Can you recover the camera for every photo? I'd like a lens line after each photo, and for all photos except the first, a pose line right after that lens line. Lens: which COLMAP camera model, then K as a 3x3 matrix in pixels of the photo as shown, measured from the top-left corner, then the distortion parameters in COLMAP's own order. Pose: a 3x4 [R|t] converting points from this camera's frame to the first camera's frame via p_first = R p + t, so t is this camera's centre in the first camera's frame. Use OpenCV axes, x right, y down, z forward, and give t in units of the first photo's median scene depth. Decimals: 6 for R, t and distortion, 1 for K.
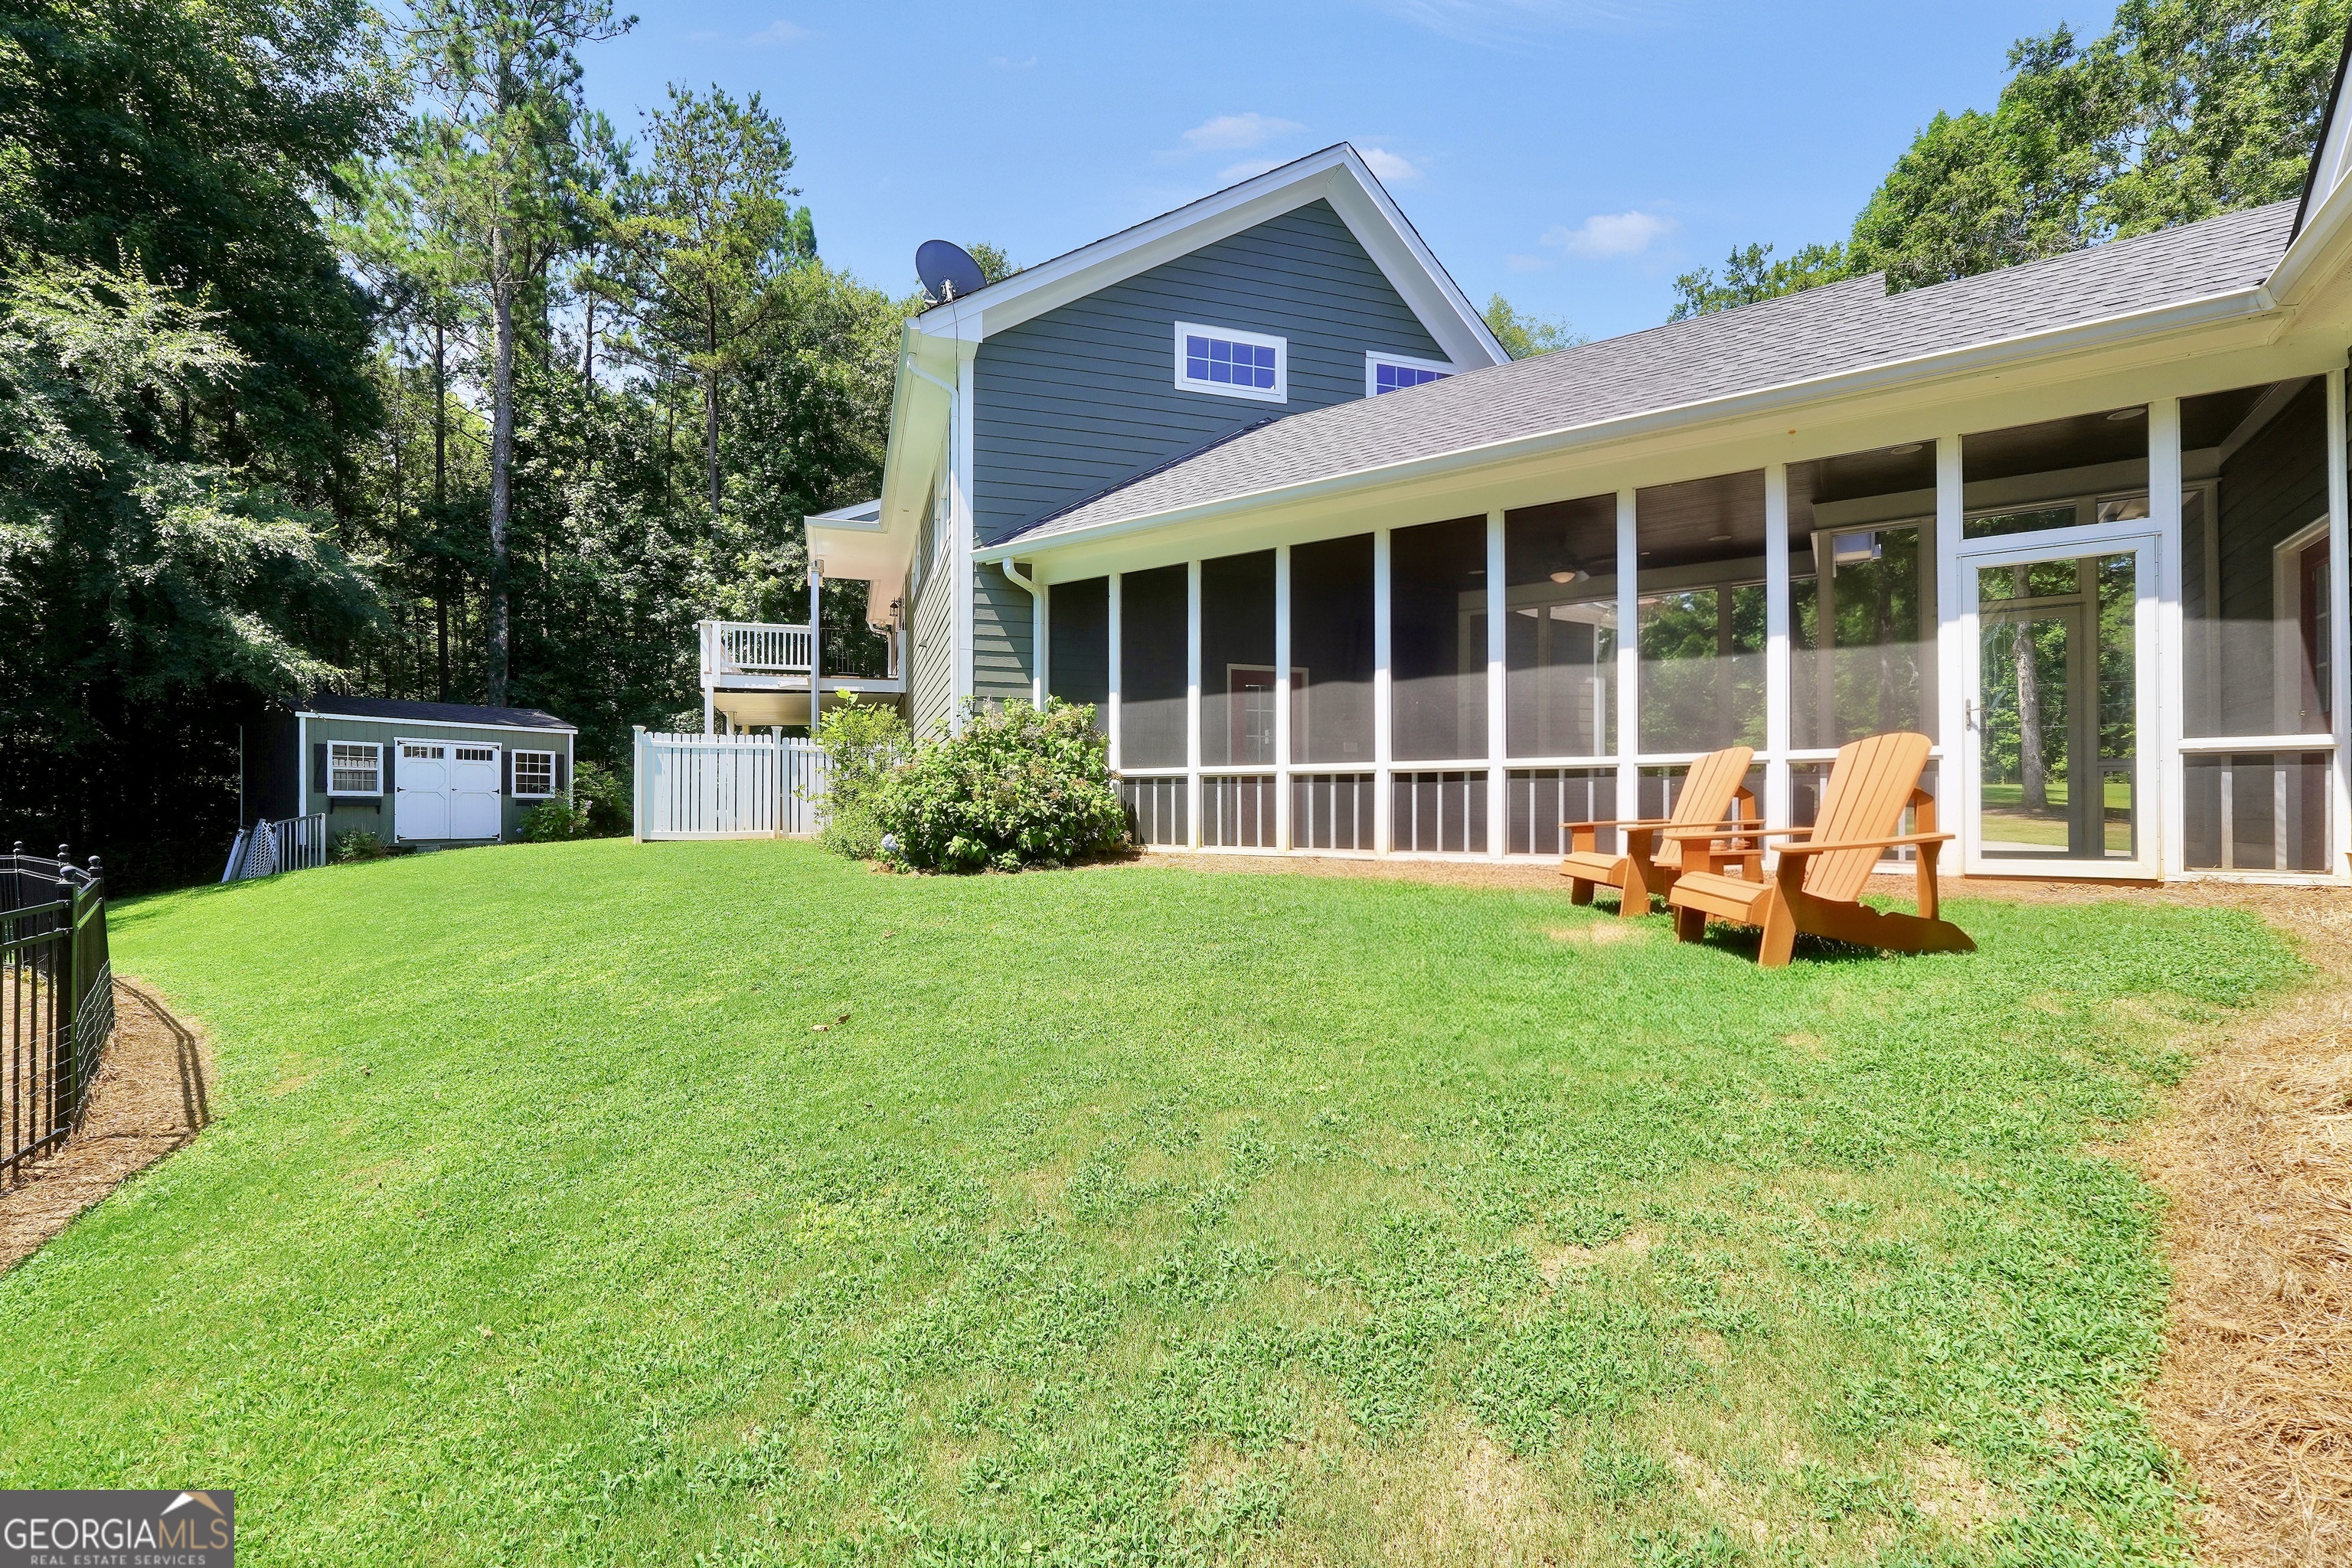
lens RADIAL K [[981.3, 0, 1170.4], [0, 981.3, 789.0], [0, 0, 1]] dist [-0.010286, 0.001139]
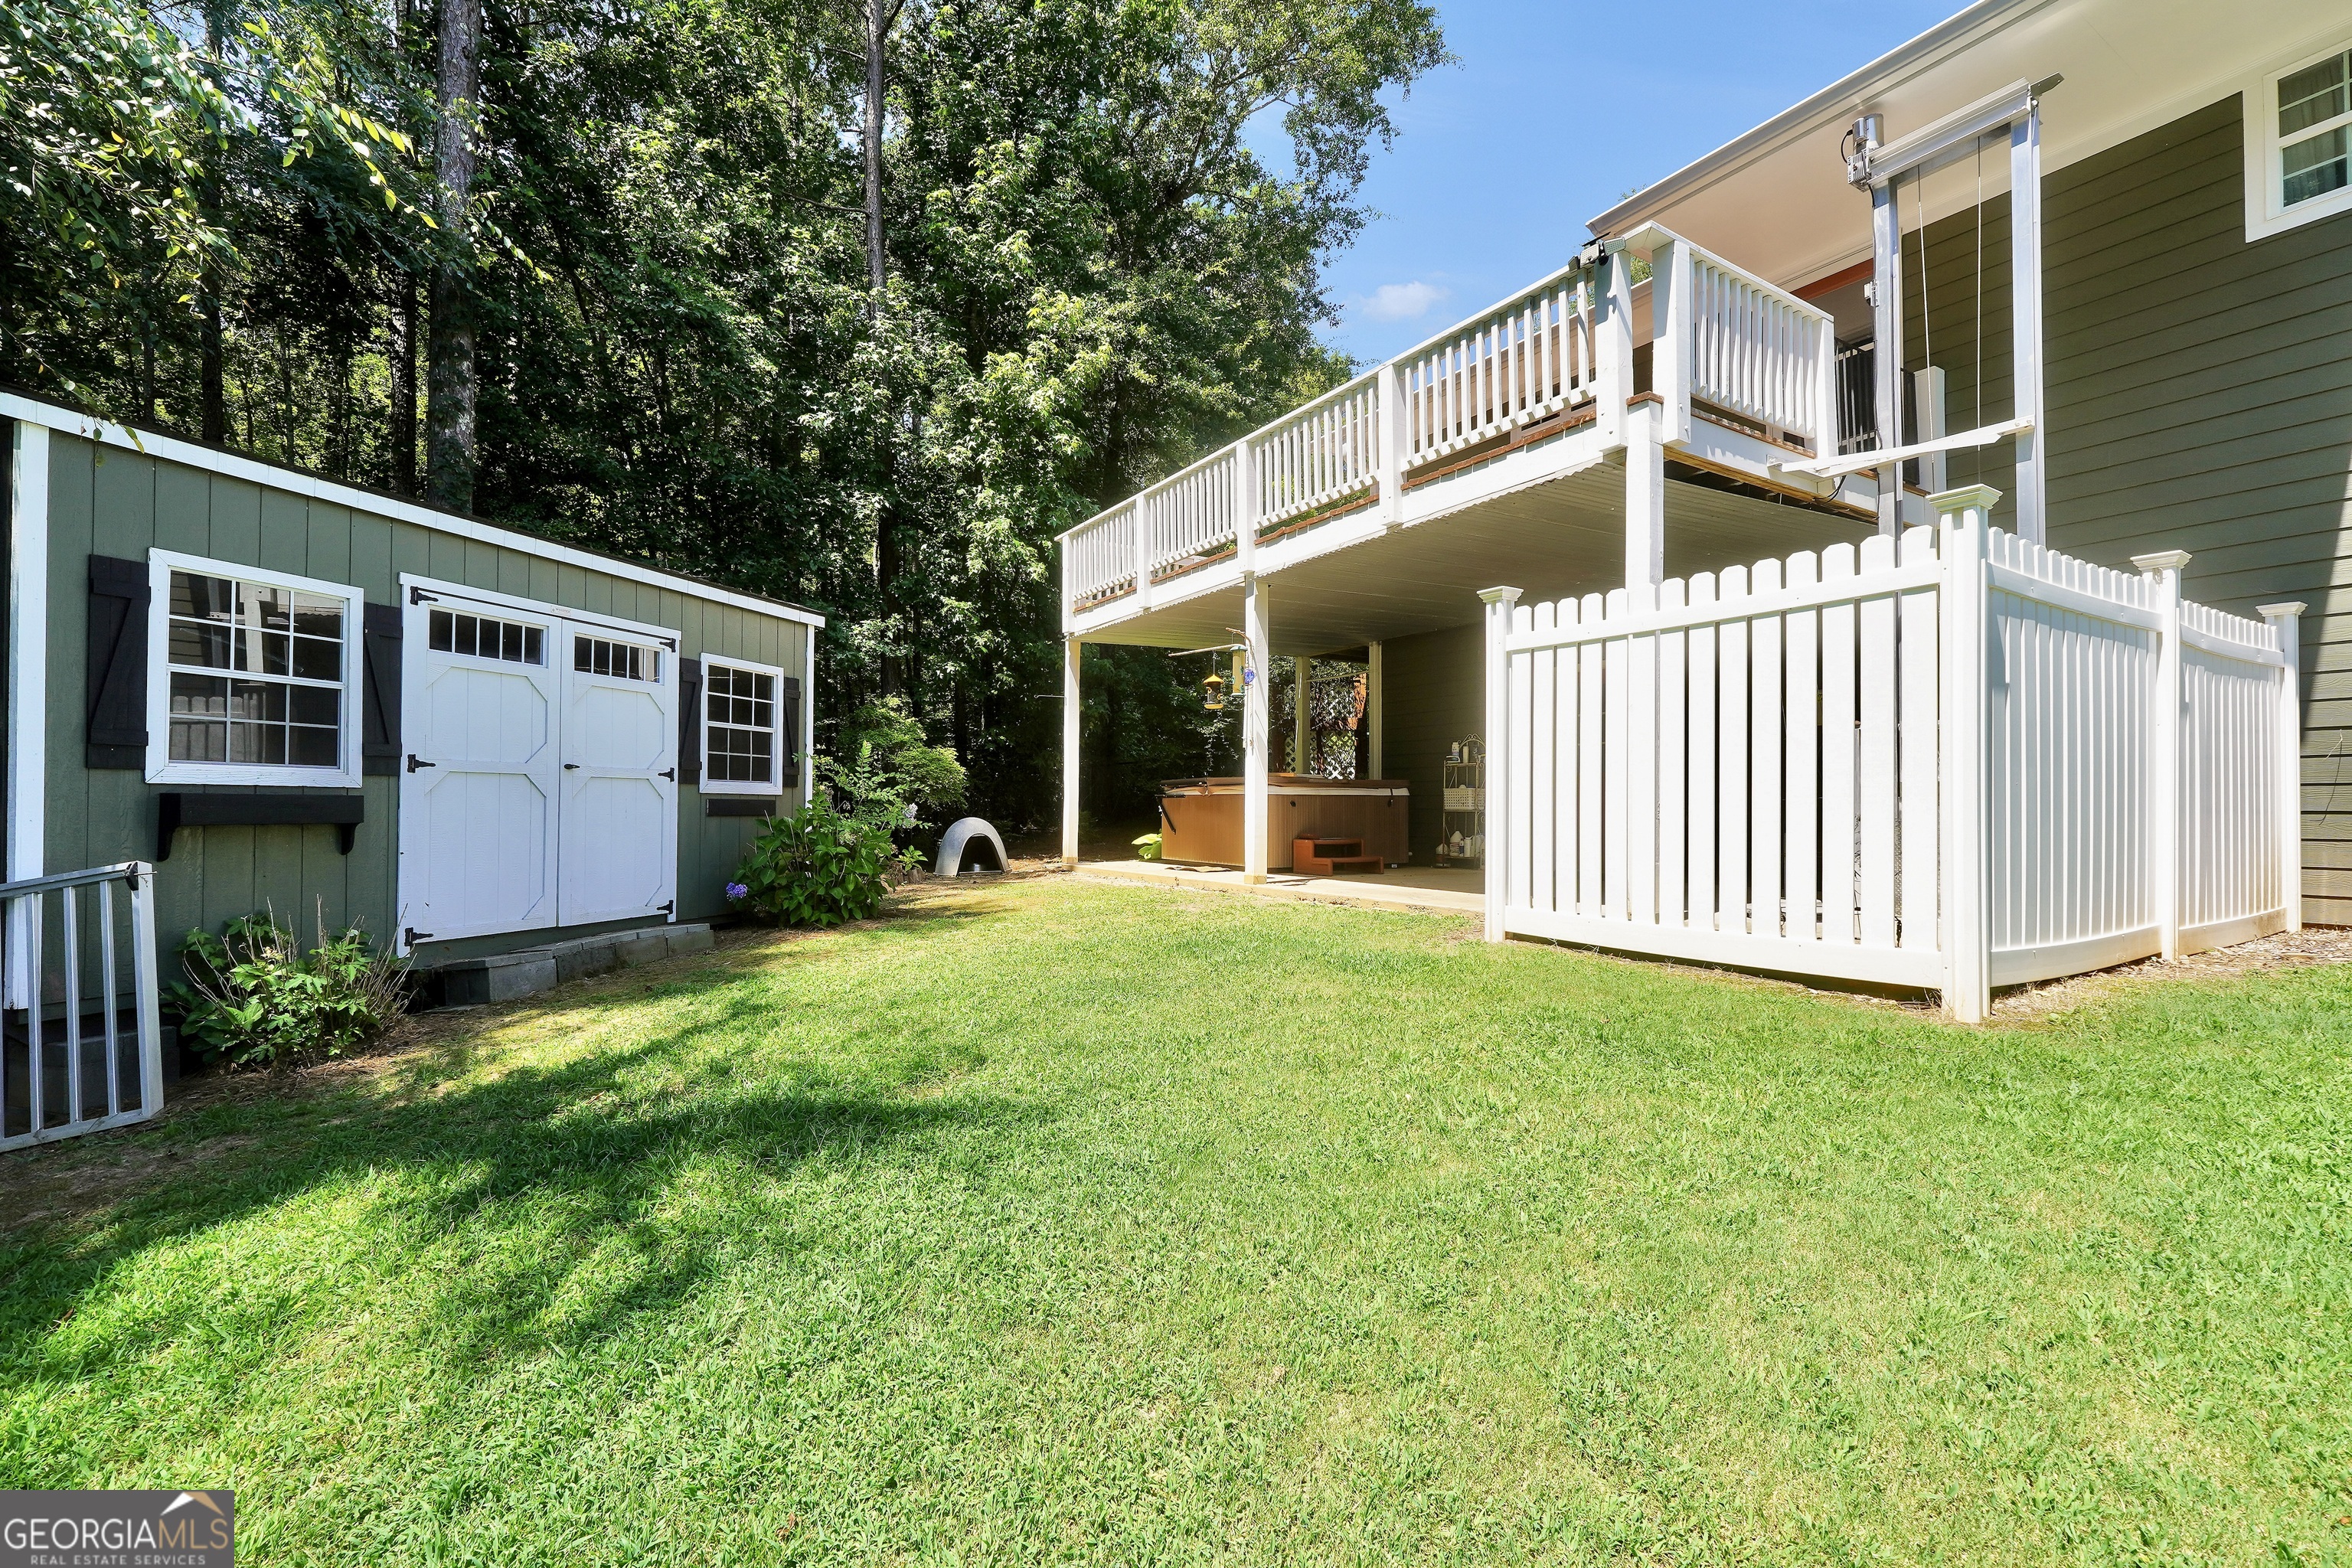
lens RADIAL K [[981.3, 0, 1166.4], [0, 981.3, 788.8], [0, 0, 1]] dist [-0.010286, 0.001139]
pose [[0.975924, 0.005277, 0.218046, -0.588801], [-0.006766, 0.999959, 0.006083, 0.004334], [-0.218005, -0.007411, 0.975920, 0.624281]]
